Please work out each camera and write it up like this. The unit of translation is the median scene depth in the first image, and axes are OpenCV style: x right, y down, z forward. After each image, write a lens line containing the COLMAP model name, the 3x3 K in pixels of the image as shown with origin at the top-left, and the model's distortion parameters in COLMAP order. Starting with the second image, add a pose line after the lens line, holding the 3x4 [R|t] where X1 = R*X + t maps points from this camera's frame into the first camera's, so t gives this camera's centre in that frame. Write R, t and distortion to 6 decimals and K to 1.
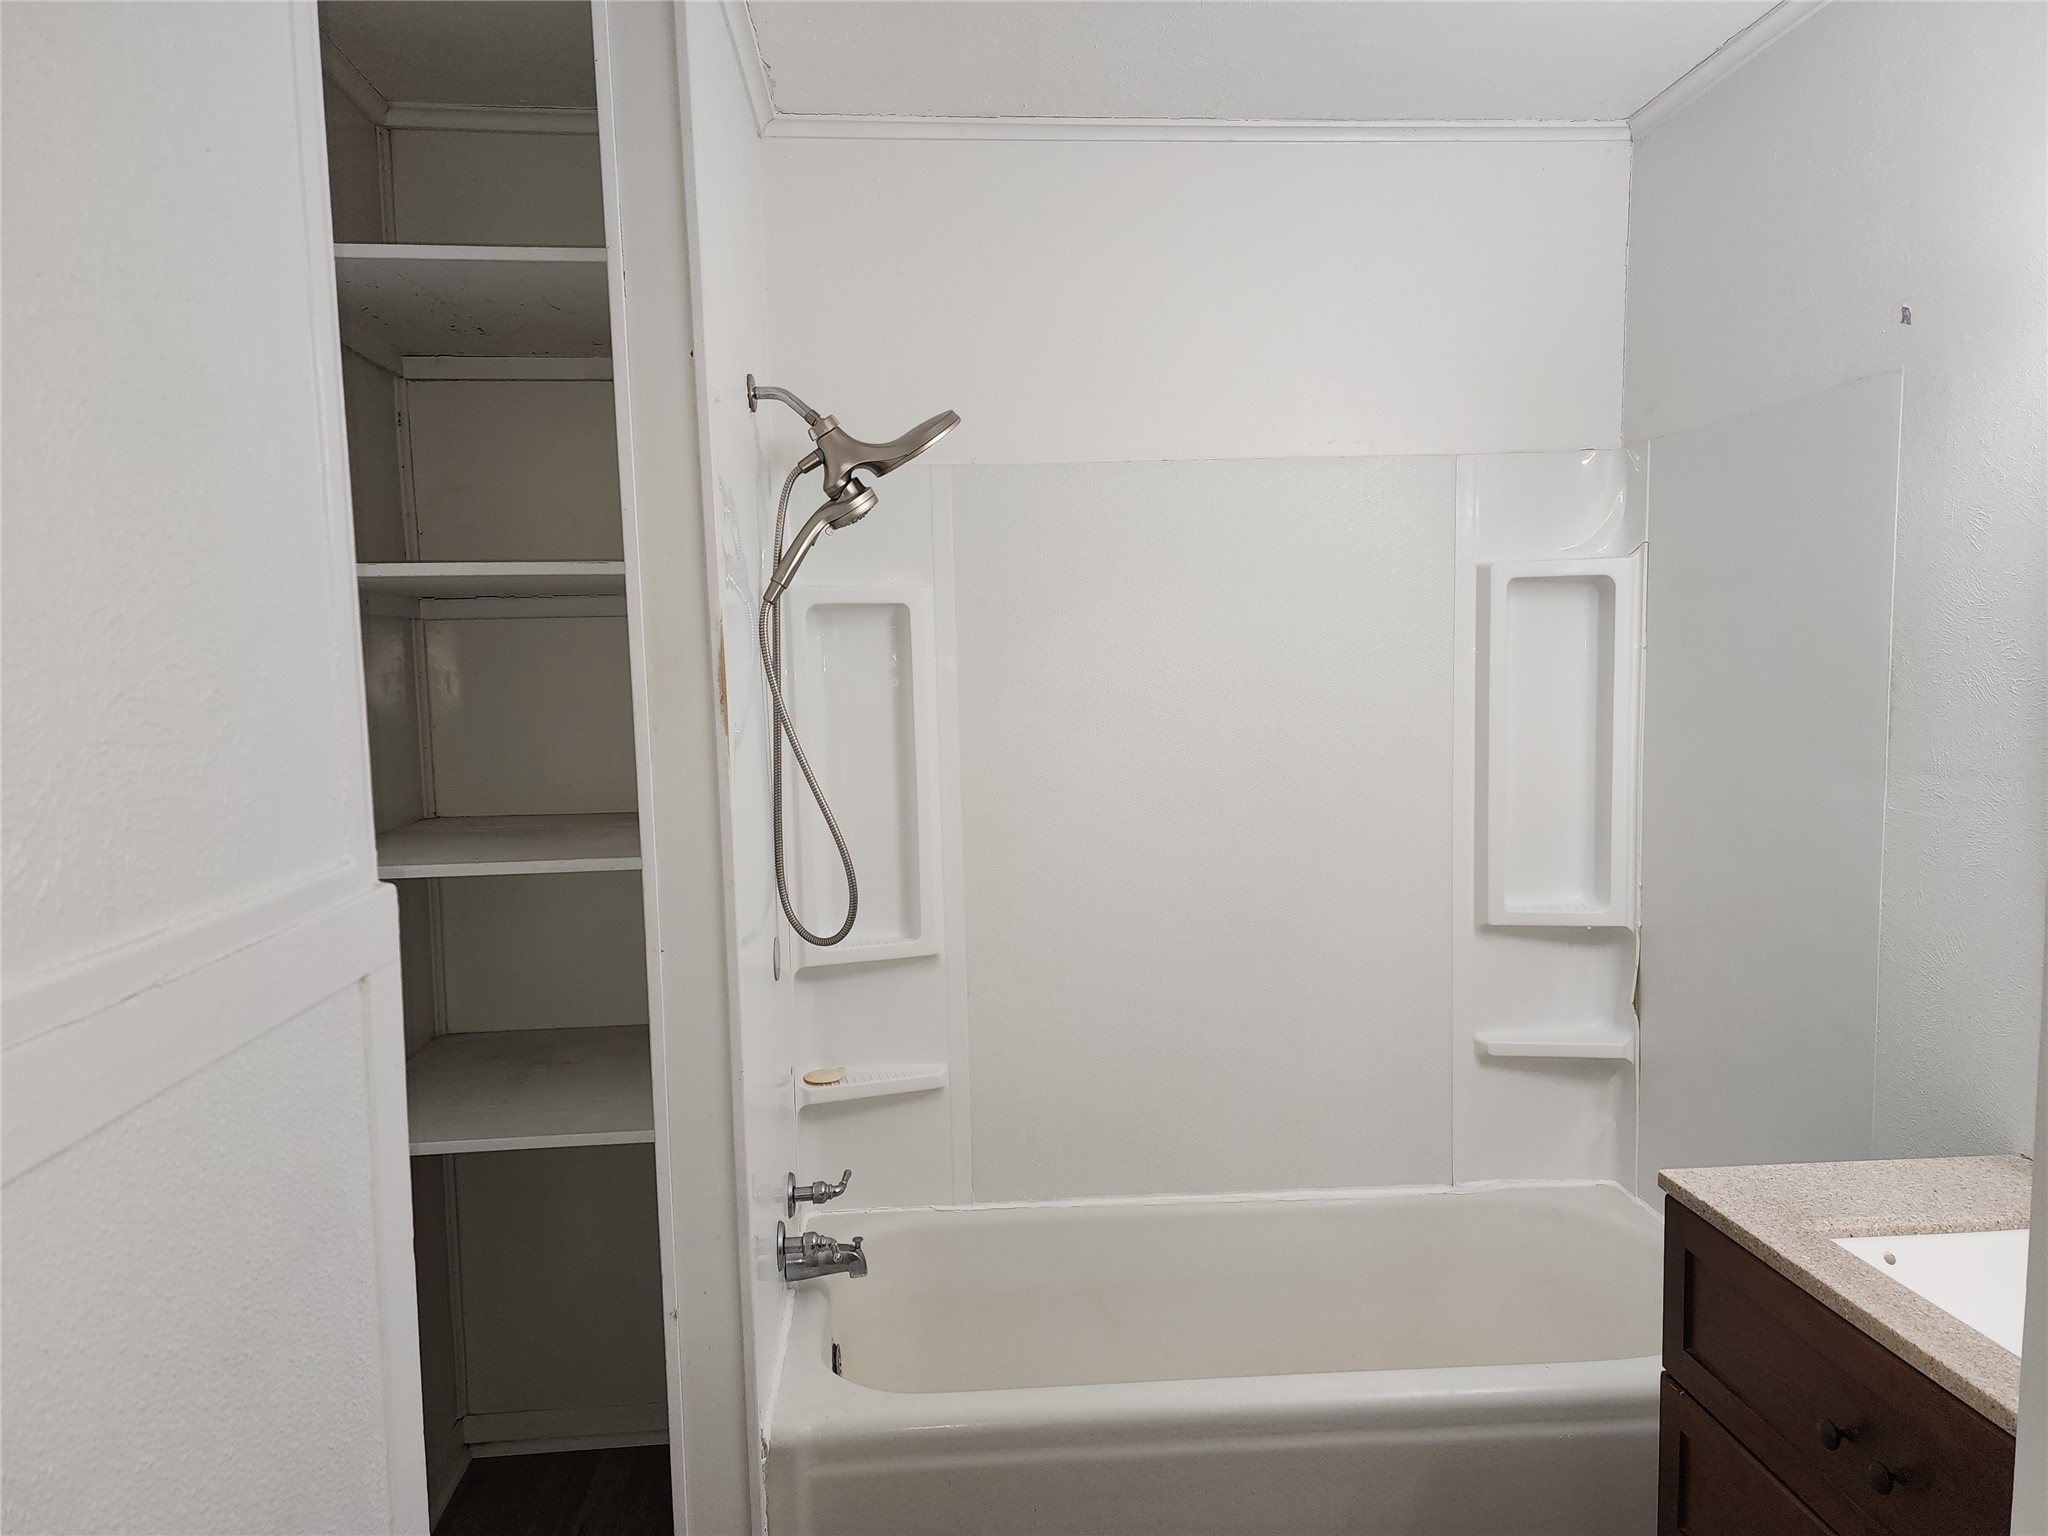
lens RADIAL K [[1383.9, 0, 1024.0], [0, 1383.9, 768.0], [0, 0, 1]] dist [0.208019, -0.107921]
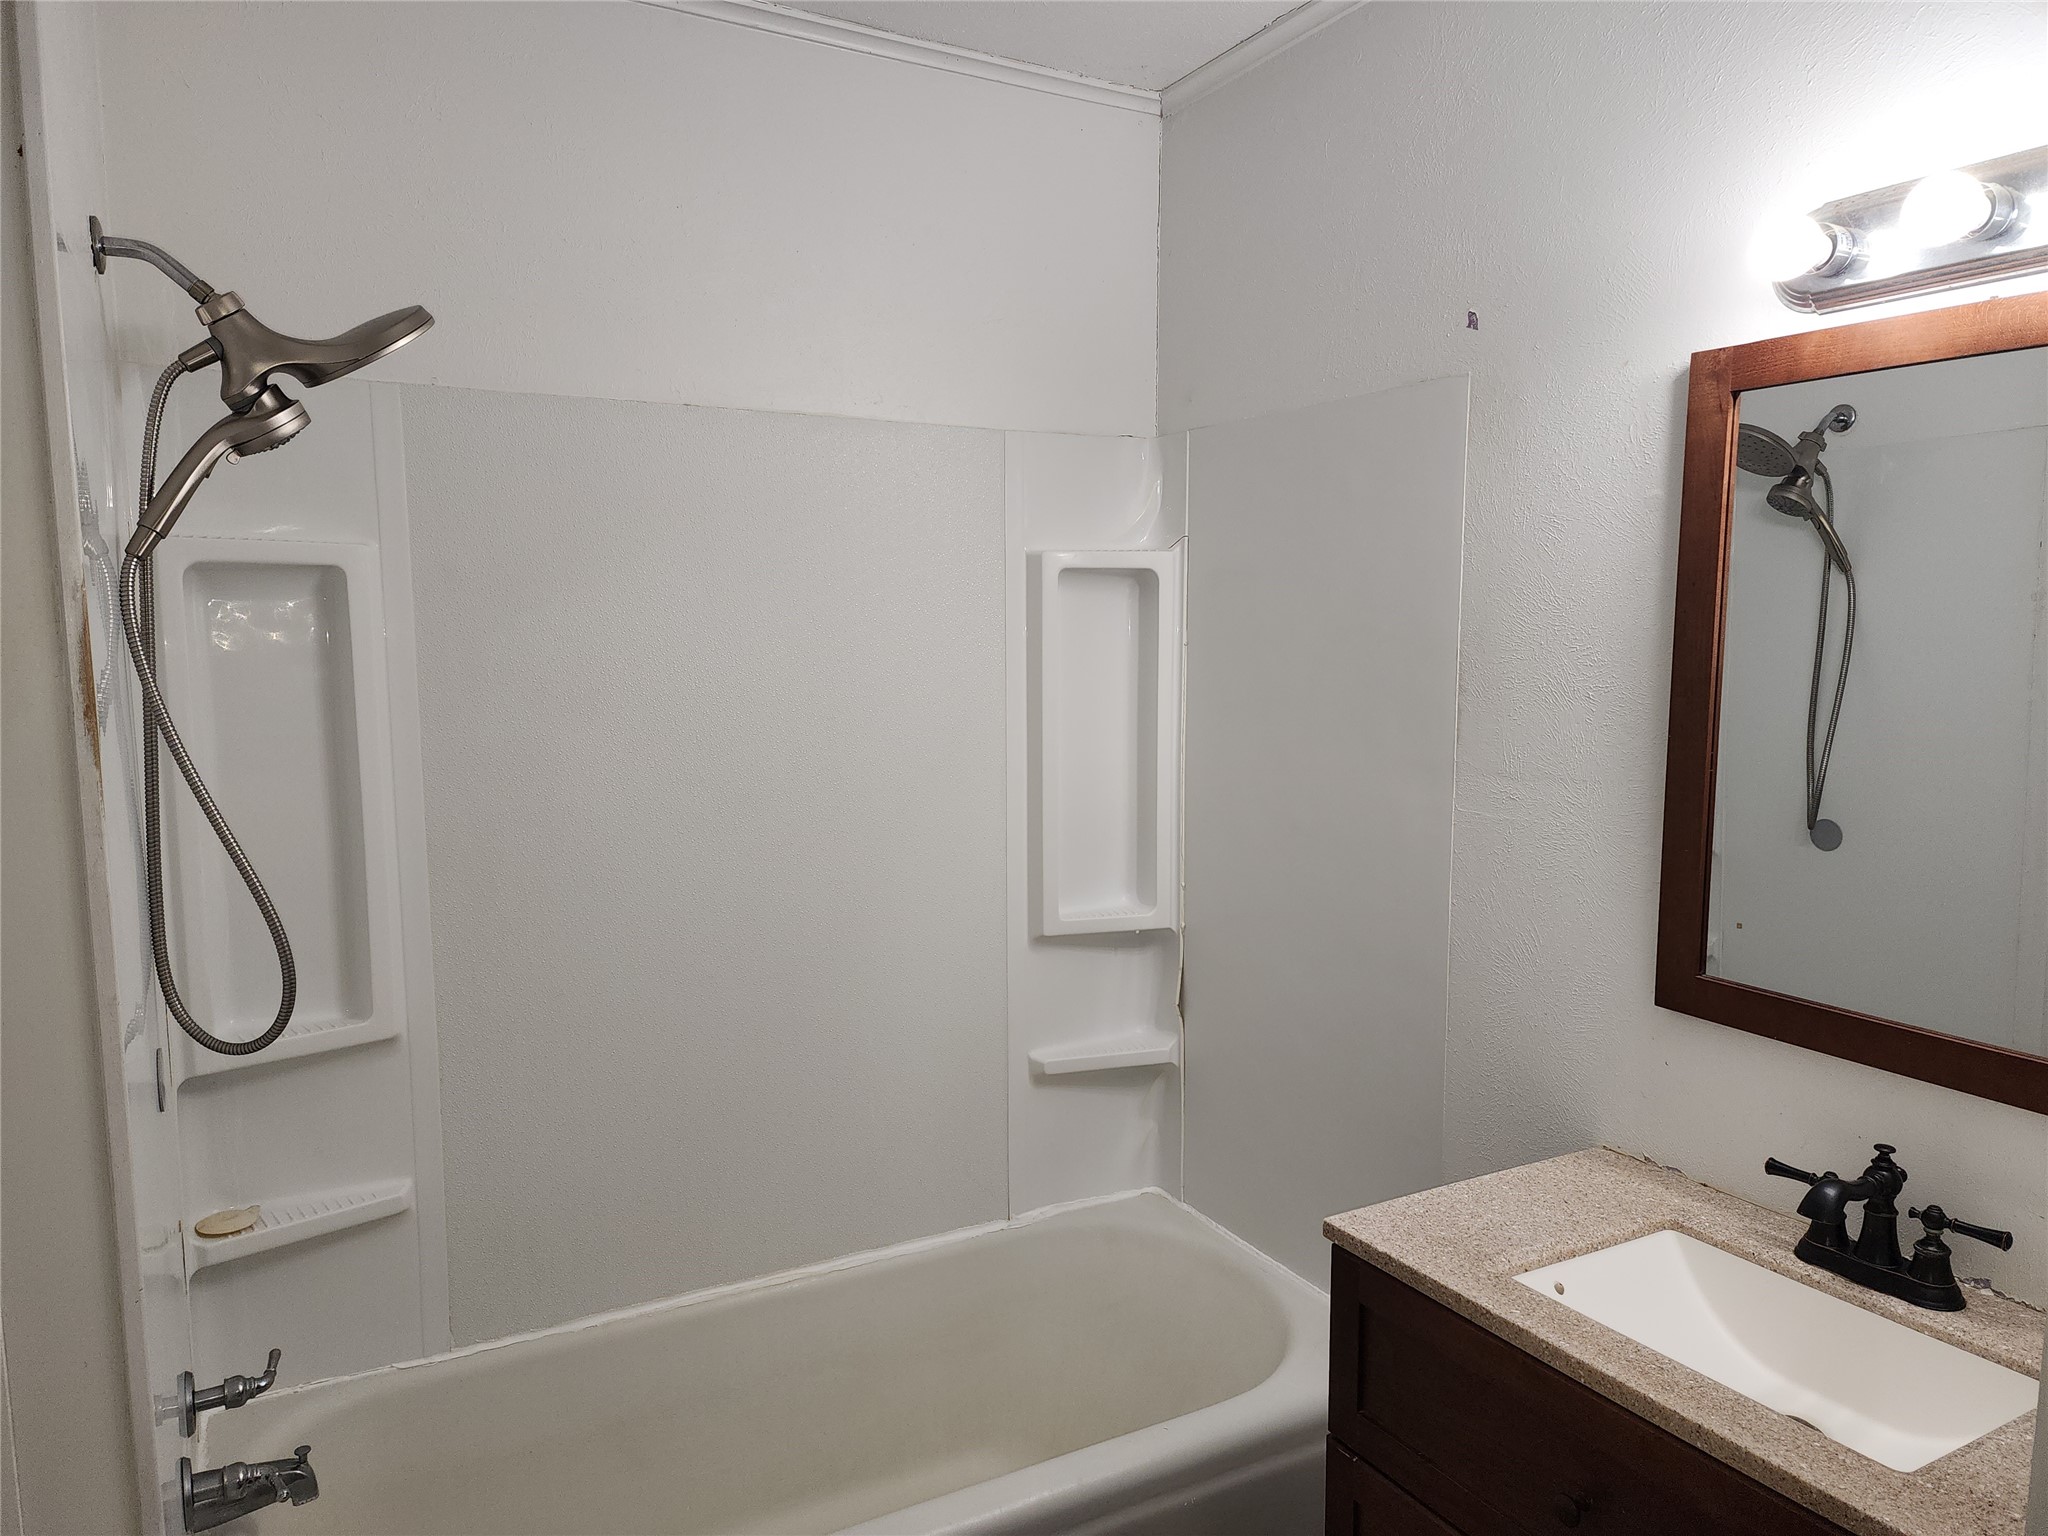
lens RADIAL K [[1362.7, 0, 958.3], [0, 1362.7, 765.9], [0, 0, 1]] dist [0.128299, -0.100063]
pose [[0.919076, -0.025820, 0.393233, -0.081095], [0.019718, 0.999614, 0.019548, -0.022155], [-0.393586, -0.010212, 0.919231, 0.203207]]
